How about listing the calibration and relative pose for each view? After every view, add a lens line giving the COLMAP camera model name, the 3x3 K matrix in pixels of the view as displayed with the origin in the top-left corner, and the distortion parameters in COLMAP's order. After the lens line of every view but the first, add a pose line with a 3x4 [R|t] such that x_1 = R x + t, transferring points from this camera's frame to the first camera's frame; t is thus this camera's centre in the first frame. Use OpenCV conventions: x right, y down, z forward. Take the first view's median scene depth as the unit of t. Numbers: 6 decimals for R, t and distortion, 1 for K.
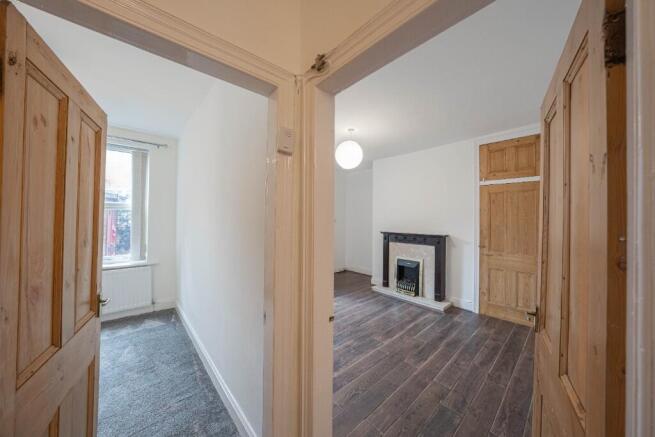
lens RADIAL K [[220.9, 0, 325.8], [0, 220.9, 217.6], [0, 0, 1]] dist [-0.029976, 0.000009]
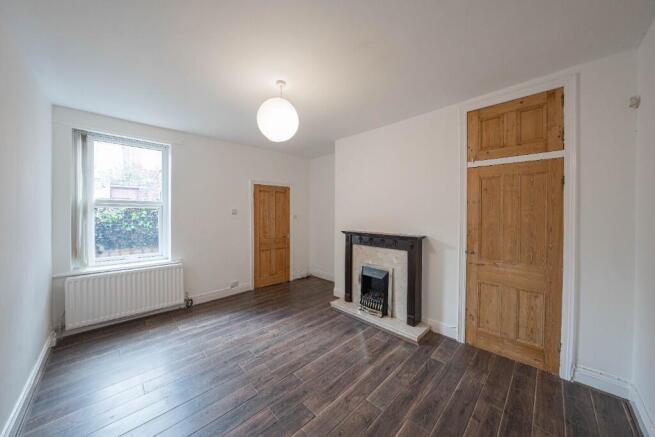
lens RADIAL K [[224.2, 0, 327.2], [0, 224.2, 215.5], [0, 0, 1]] dist [-0.034863, 0.007200]
pose [[0.998270, -0.005287, 0.058553, 0.203807], [0.004278, 0.999841, 0.017336, -0.004497], [-0.058635, -0.017055, 0.998134, 0.297271]]
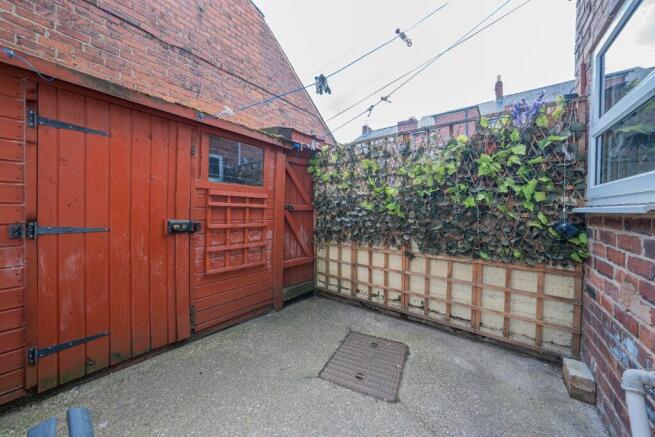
lens RADIAL K [[224.2, 0, 327.2], [0, 224.2, 215.5], [0, 0, 1]] dist [-0.034863, 0.007200]
pose [[0.187817, 0.019259, -0.982015, -0.677352], [-0.000345, 0.999809, 0.019542, 0.138255], [0.982204, -0.003331, 0.187788, 1.526637]]
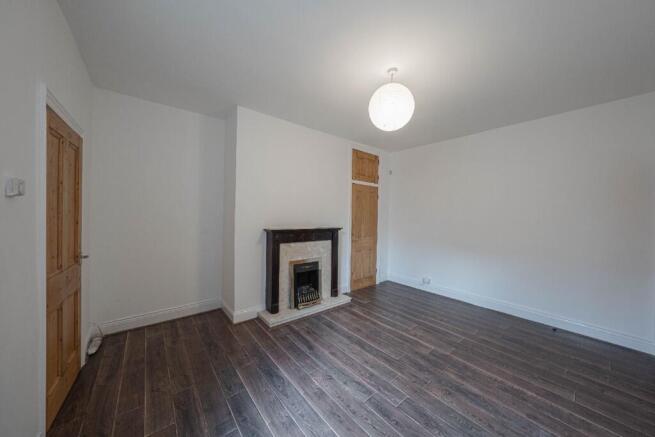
lens RADIAL K [[224.2, 0, 327.2], [0, 224.2, 215.5], [0, 0, 1]] dist [-0.034863, 0.007200]
pose [[0.034633, -0.011828, 0.999330, -0.512771], [-0.023108, 0.999653, 0.012633, 0.015898], [-0.999133, -0.023530, 0.034348, 1.106131]]
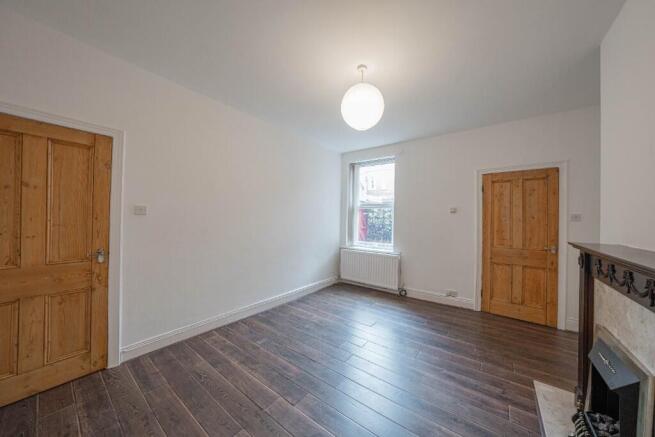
lens RADIAL K [[224.2, 0, 327.2], [0, 224.2, 215.5], [0, 0, 1]] dist [-0.034863, 0.007200]
pose [[0.197851, -0.014623, -0.980123, 0.687731], [-0.009506, 0.999813, -0.016836, 0.042550], [0.980186, 0.012649, 0.197675, 0.744631]]
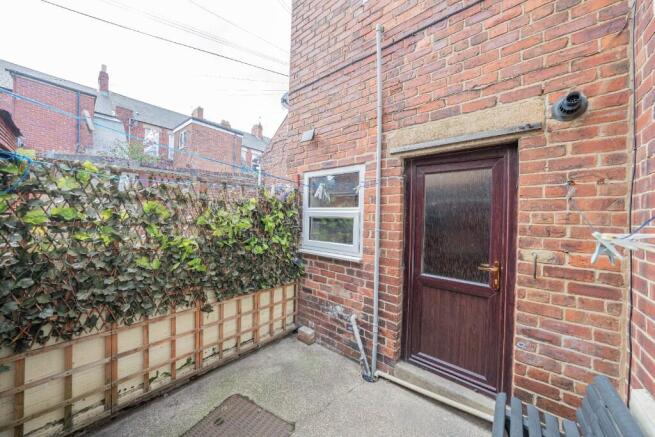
lens RADIAL K [[224.2, 0, 327.2], [0, 224.2, 215.5], [0, 0, 1]] dist [-0.034863, 0.007200]
pose [[0.988791, 0.021878, 0.147696, -1.044869], [-0.021789, 0.999760, -0.002223, -0.004983], [-0.147709, -0.001020, 0.989030, 1.210924]]
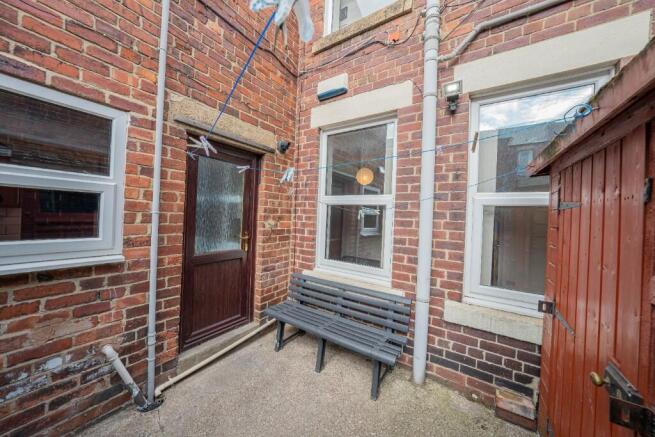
lens RADIAL K [[224.2, 0, 327.2], [0, 224.2, 215.5], [0, 0, 1]] dist [-0.034863, 0.007200]
pose [[-0.262386, -0.020835, 0.964738, -1.392606], [-0.048740, 0.998777, 0.008314, 0.018870], [-0.963731, -0.044839, -0.263081, 1.611597]]
